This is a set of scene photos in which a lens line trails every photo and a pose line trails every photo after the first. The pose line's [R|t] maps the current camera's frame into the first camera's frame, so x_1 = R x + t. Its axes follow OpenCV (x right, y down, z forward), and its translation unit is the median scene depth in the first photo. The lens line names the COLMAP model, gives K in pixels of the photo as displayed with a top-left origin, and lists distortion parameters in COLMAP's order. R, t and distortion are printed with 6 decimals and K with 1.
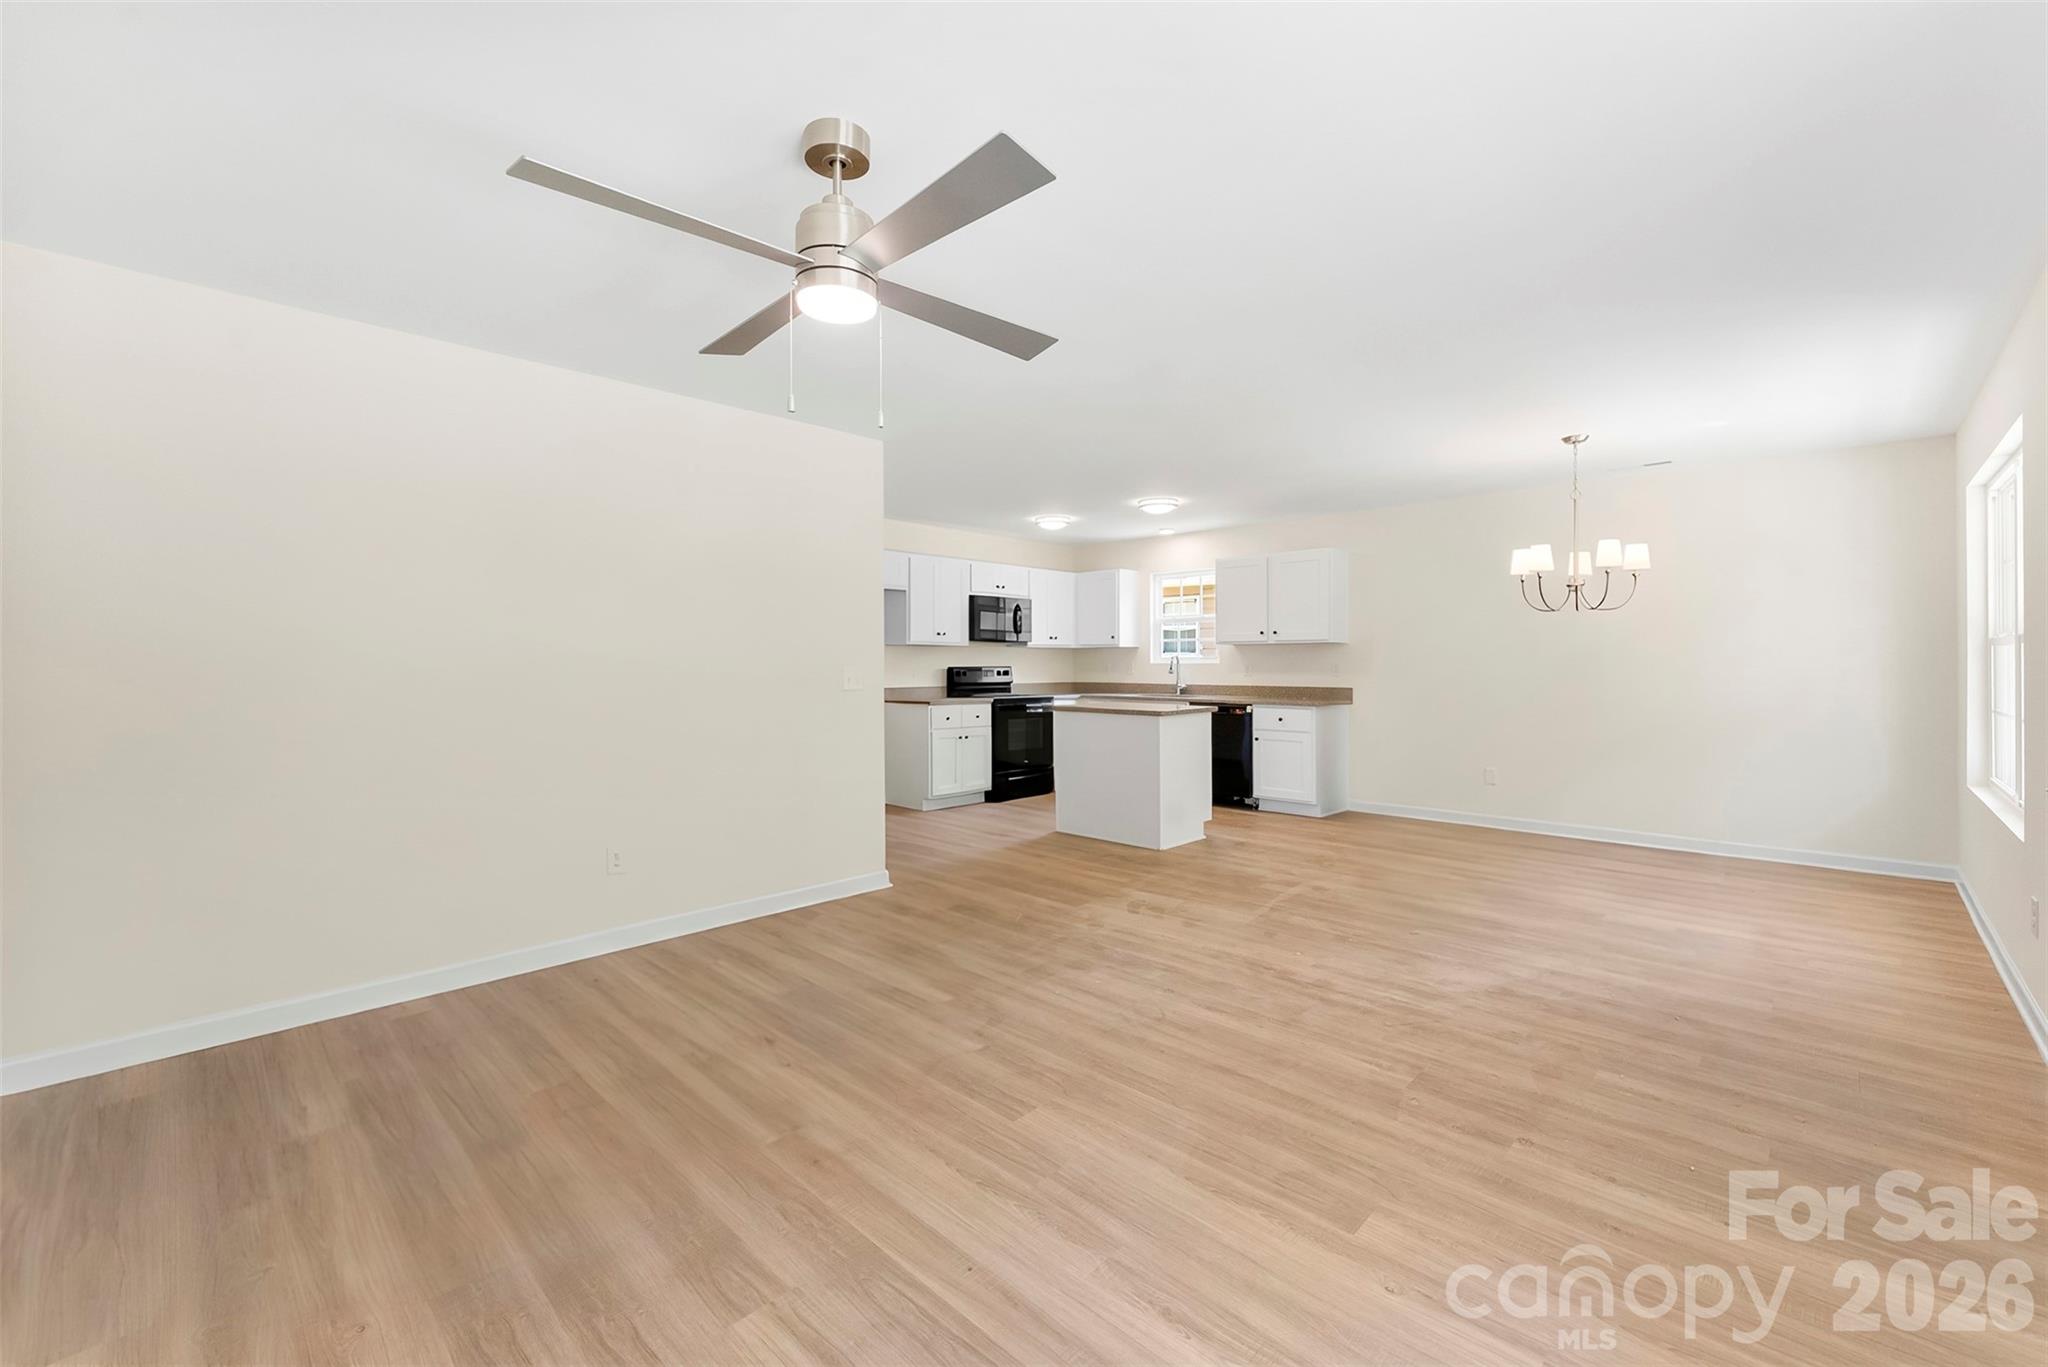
lens RADIAL K [[838.2, 0, 1026.2], [0, 838.2, 658.6], [0, 0, 1]] dist [-0.000910, 0.000052]
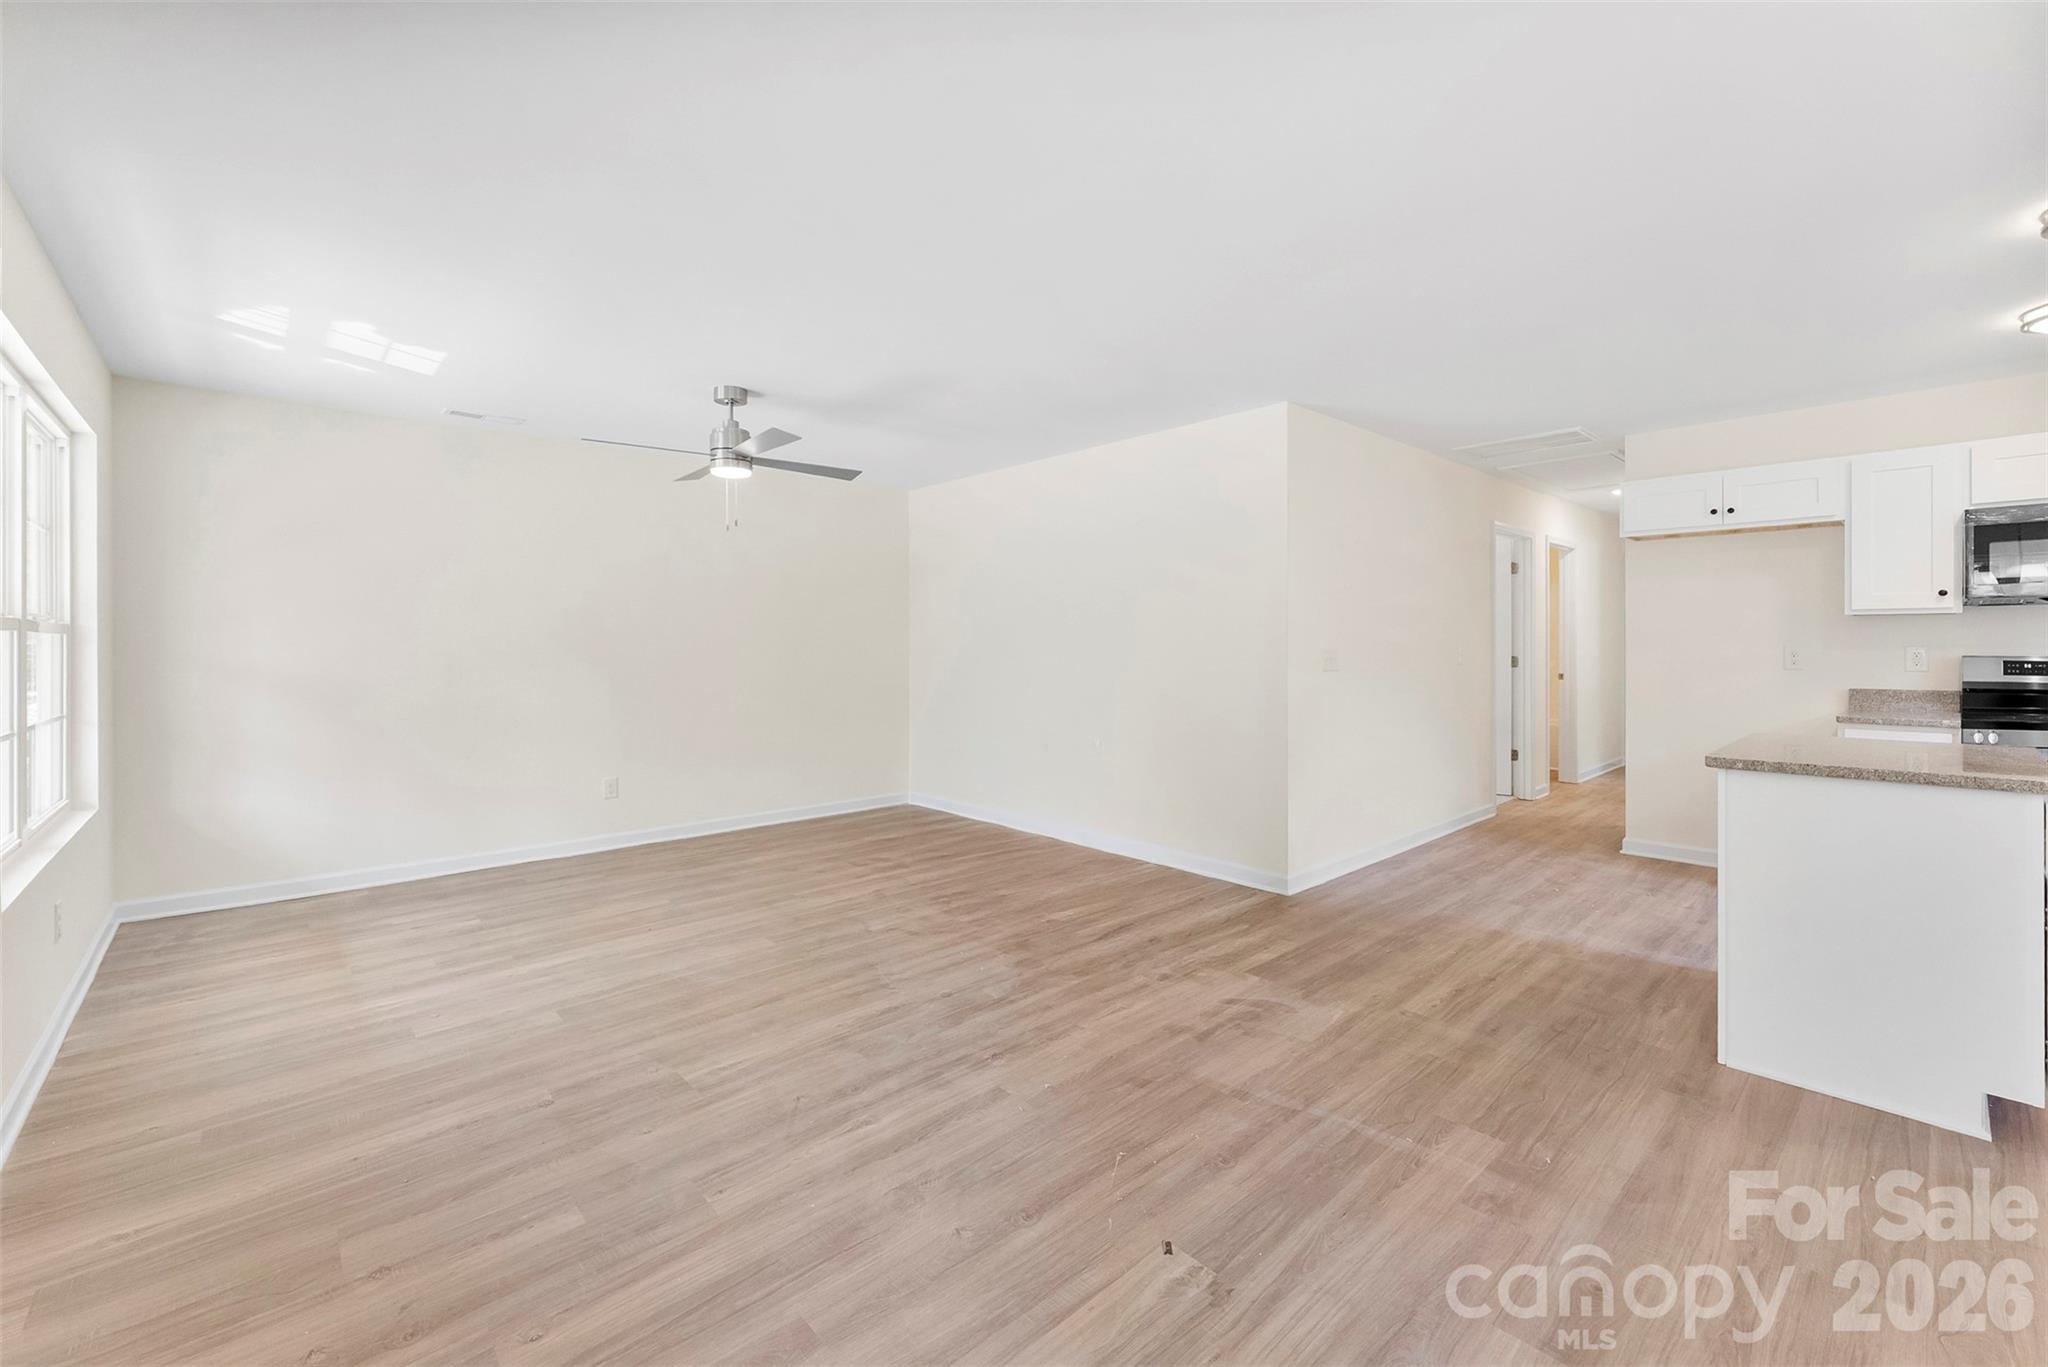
lens RADIAL K [[841.8, 0, 1033.9], [0, 841.8, 642.1], [0, 0, 1]] dist [-0.001570, -0.000055]
pose [[-0.053592, 0.000805, -0.998563, 1.001497], [0.006384, 0.999980, 0.000464, -0.003351], [0.998543, -0.006350, -0.053596, 1.033043]]
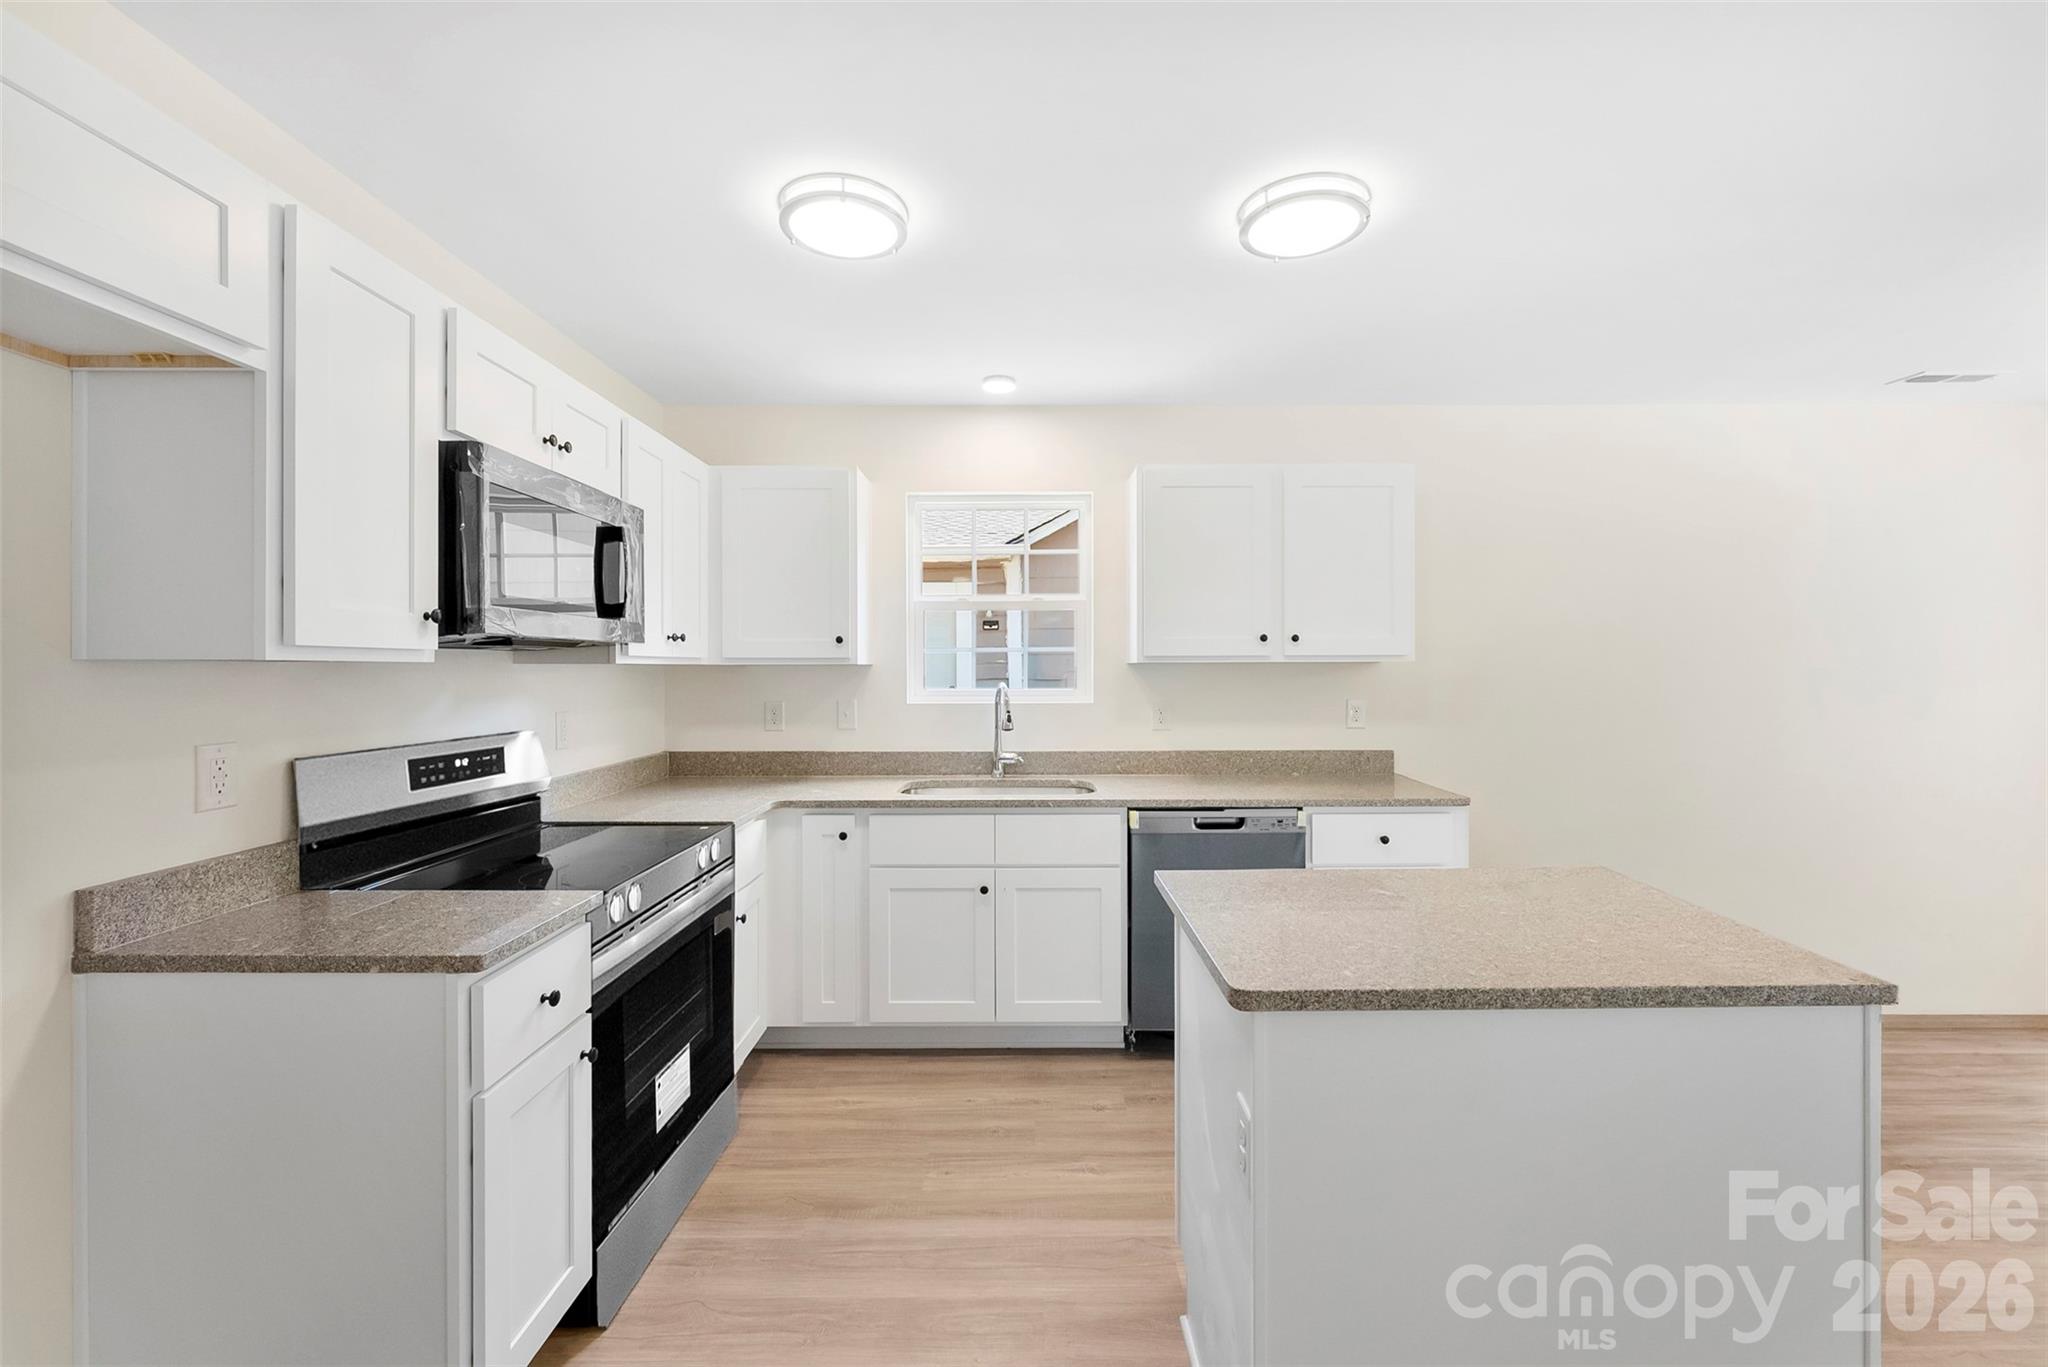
lens RADIAL K [[854.3, 0, 1017.6], [0, 854.3, 667.0], [0, 0, 1]] dist [-0.000756, -0.000087]
pose [[0.703467, 0.001515, 0.710726, -0.292833], [-0.001414, 0.999999, -0.000732, -0.029965], [-0.710726, -0.000490, 0.703468, 1.577768]]
